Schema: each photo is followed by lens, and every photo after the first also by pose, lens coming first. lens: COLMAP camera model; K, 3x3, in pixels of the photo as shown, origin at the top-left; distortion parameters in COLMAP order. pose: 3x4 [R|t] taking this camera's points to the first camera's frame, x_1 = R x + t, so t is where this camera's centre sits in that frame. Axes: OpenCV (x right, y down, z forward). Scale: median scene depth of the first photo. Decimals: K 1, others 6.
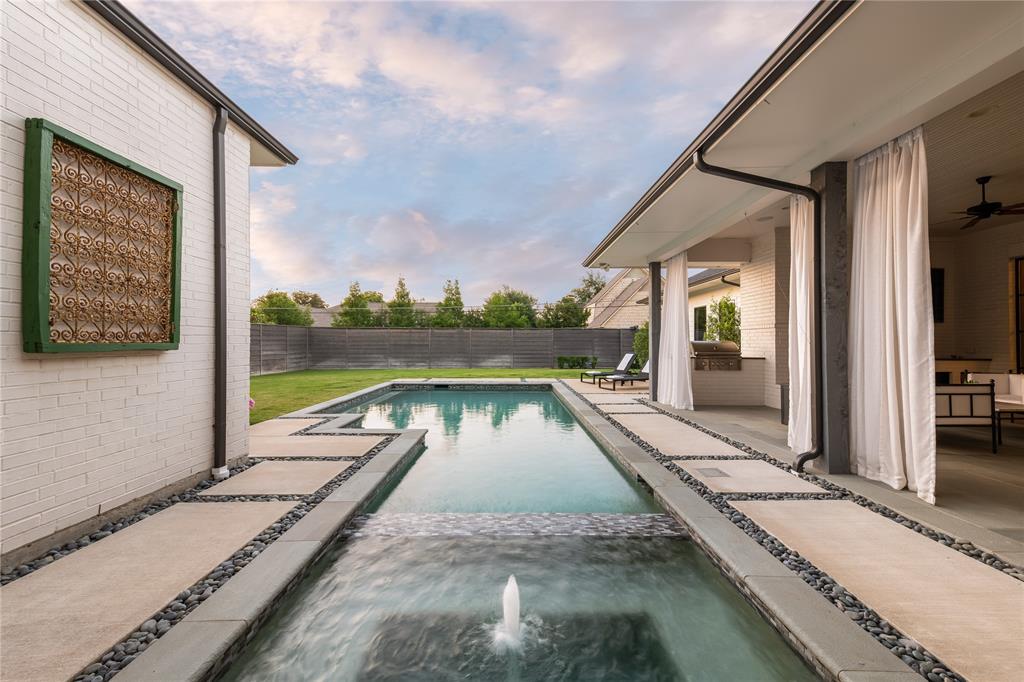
lens RADIAL K [[403.3, 0, 512.6], [0, 403.3, 335.4], [0, 0, 1]] dist [0.000870, 0.000106]
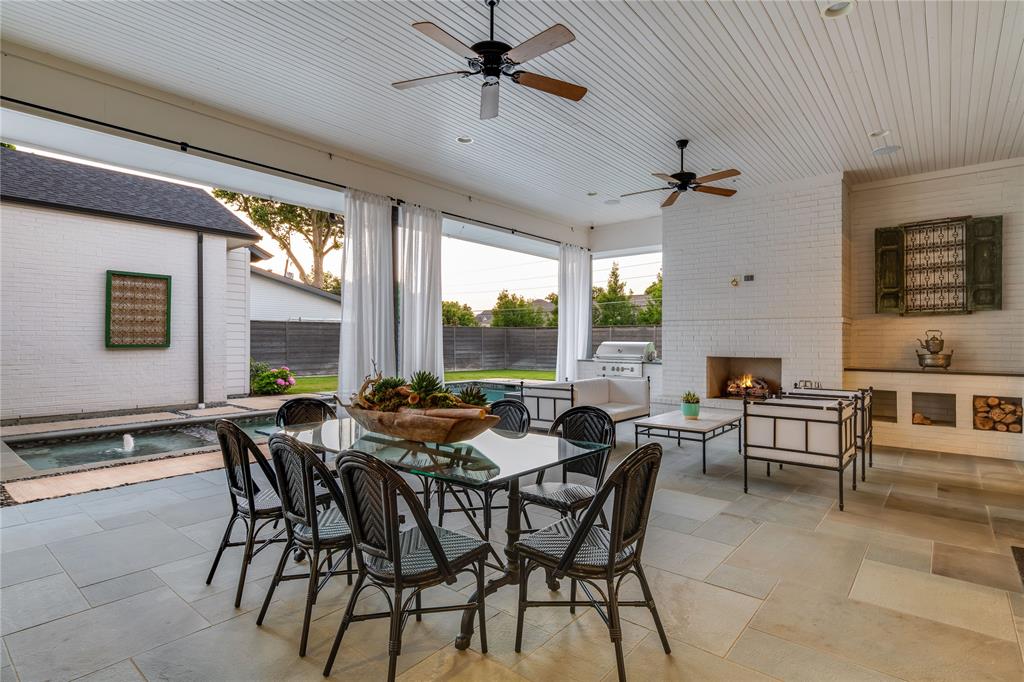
lens RADIAL K [[521.3, 0, 511.3], [0, 521.3, 343.5], [0, 0, 1]] dist [0.000978, -0.000067]
pose [[0.763867, 0.001980, -0.645371, 2.256819], [0.011235, 0.999803, 0.016365, -0.011305], [0.645276, -0.019751, 0.763694, -0.019683]]
